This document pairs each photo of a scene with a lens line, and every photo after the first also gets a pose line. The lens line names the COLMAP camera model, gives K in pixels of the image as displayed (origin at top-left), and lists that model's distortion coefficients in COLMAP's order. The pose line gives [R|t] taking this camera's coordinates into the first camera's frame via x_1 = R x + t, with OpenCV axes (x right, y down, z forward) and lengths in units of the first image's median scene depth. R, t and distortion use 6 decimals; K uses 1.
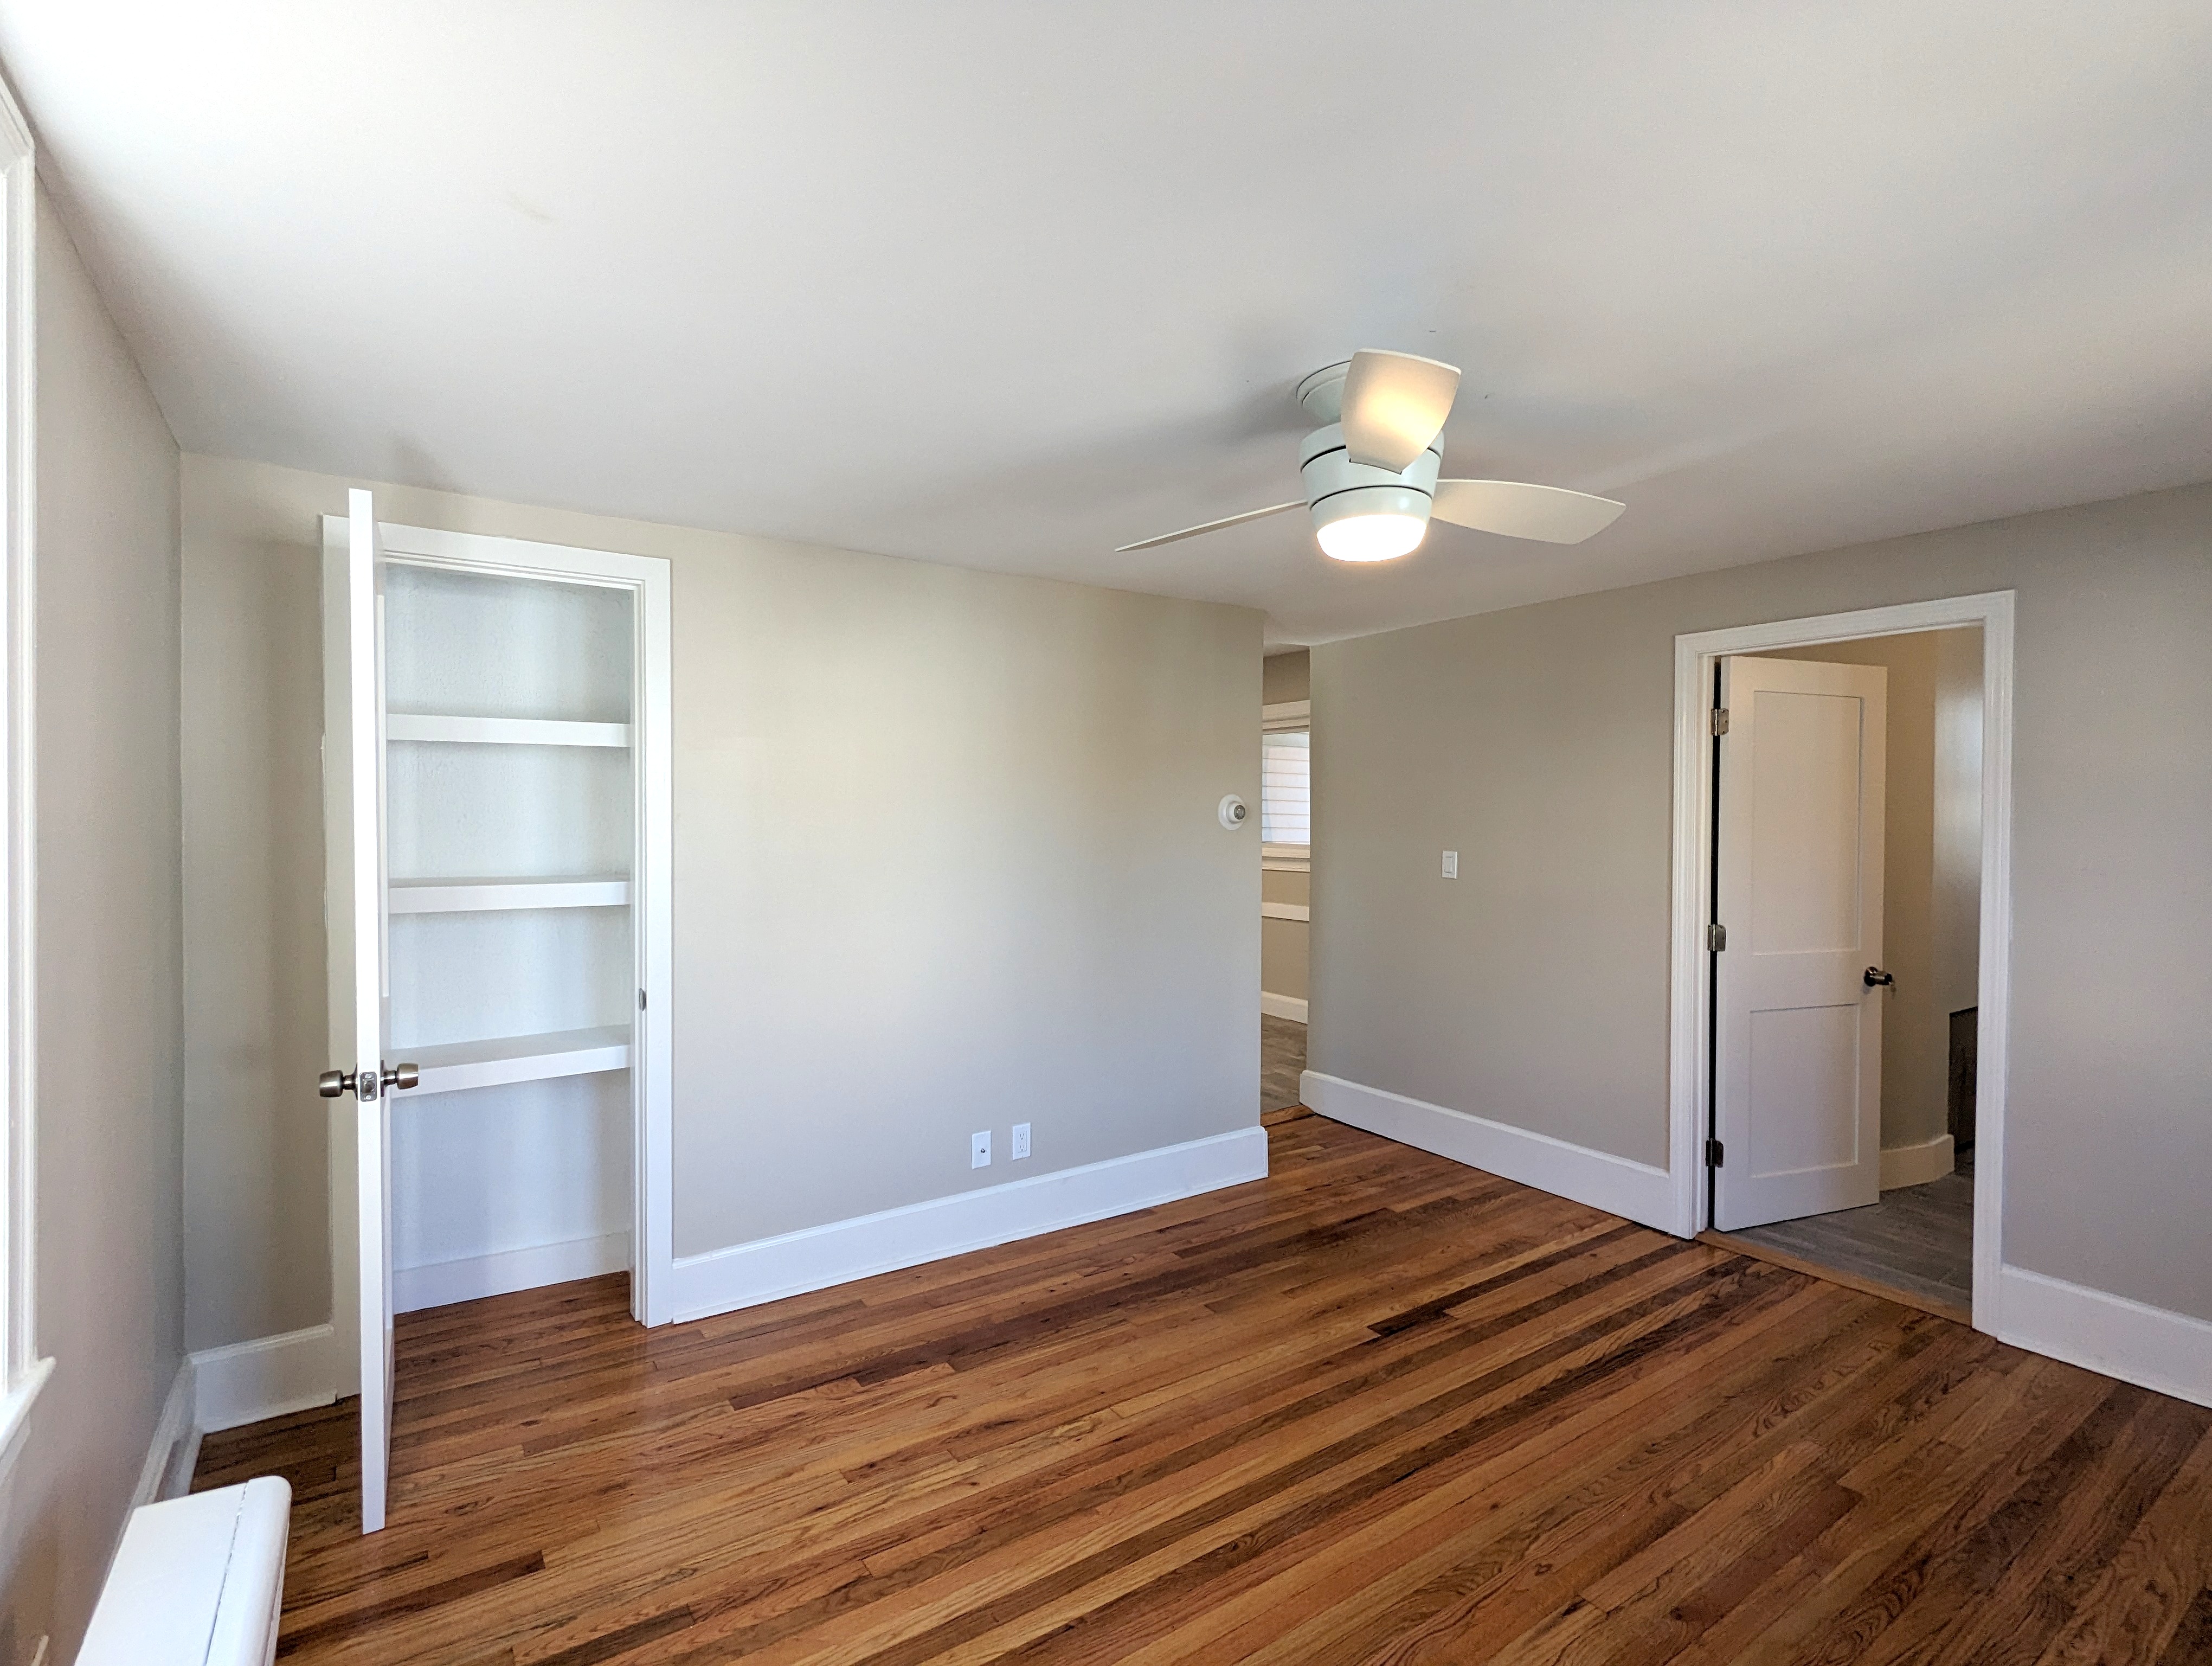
lens RADIAL K [[1048.9, 0, 1106.0], [0, 1048.9, 833.0], [0, 0, 1]] dist [0.000434, 0.000731]
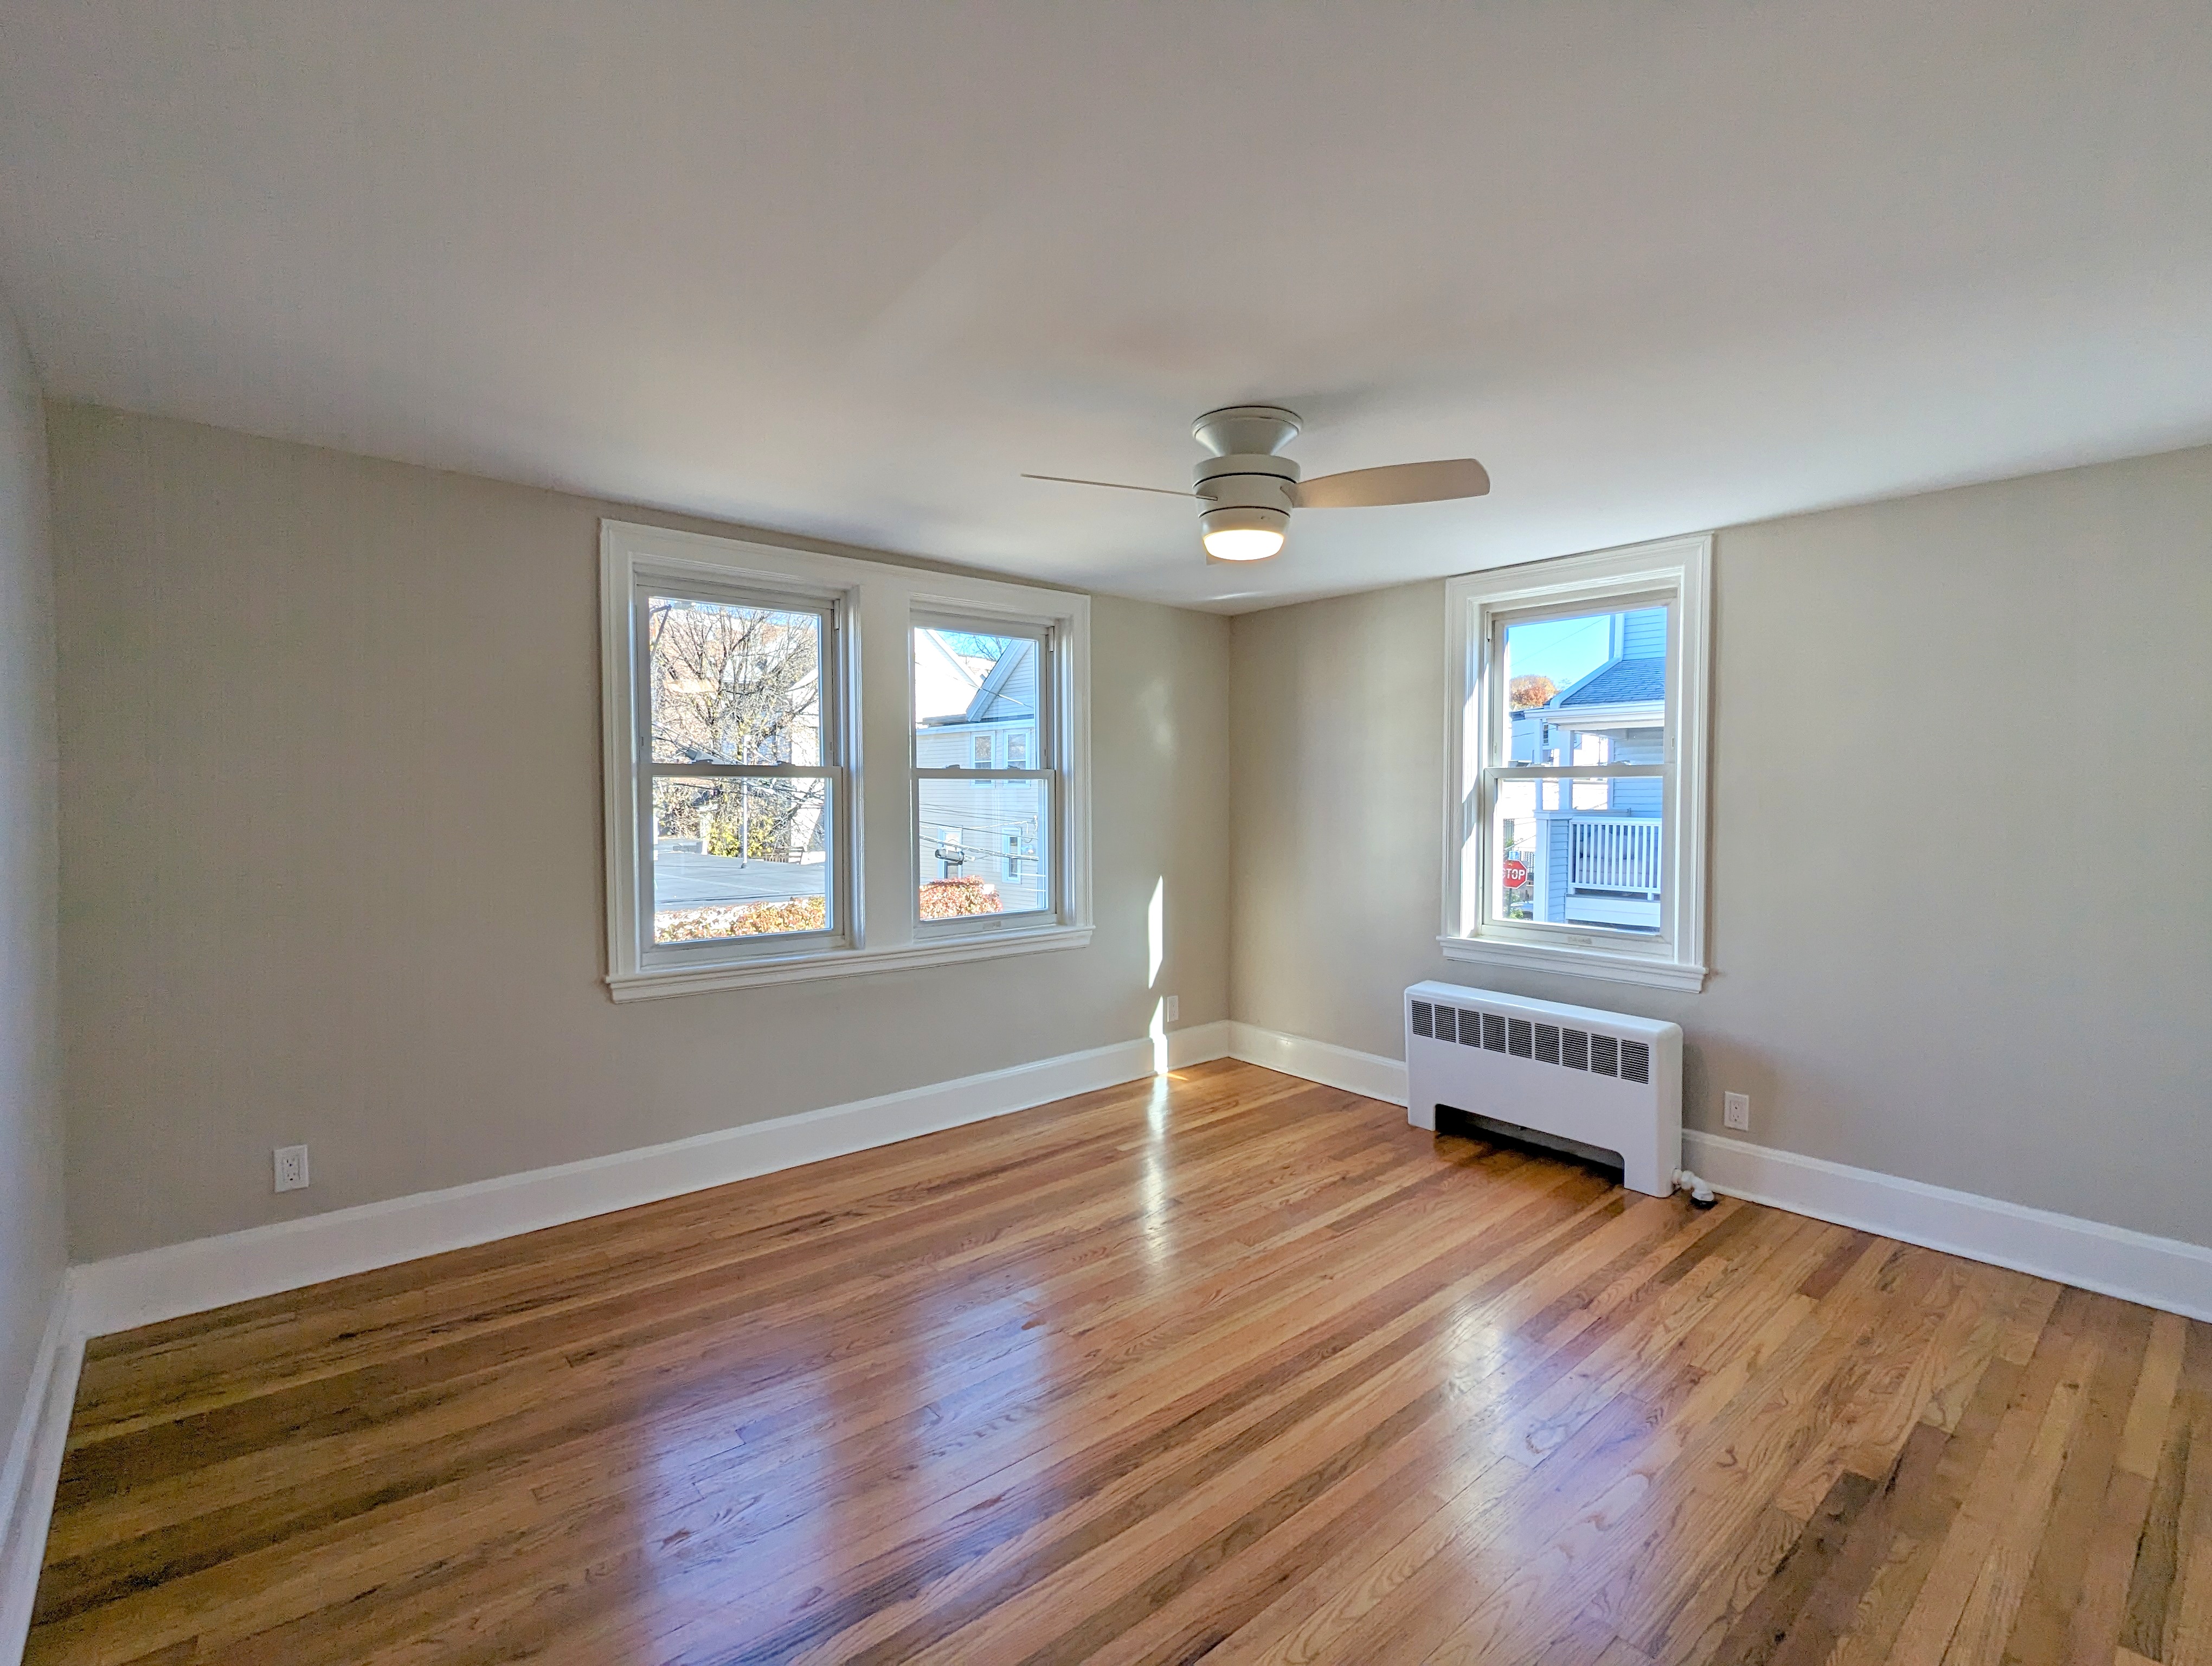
lens RADIAL K [[1048.9, 0, 1106.0], [0, 1048.9, 833.0], [0, 0, 1]] dist [0.000434, 0.000731]
pose [[-0.993986, -0.003174, -0.109466, 0.474956], [-0.008891, 0.998619, 0.051776, 0.009518], [0.109150, 0.052438, -0.992641, 1.947552]]
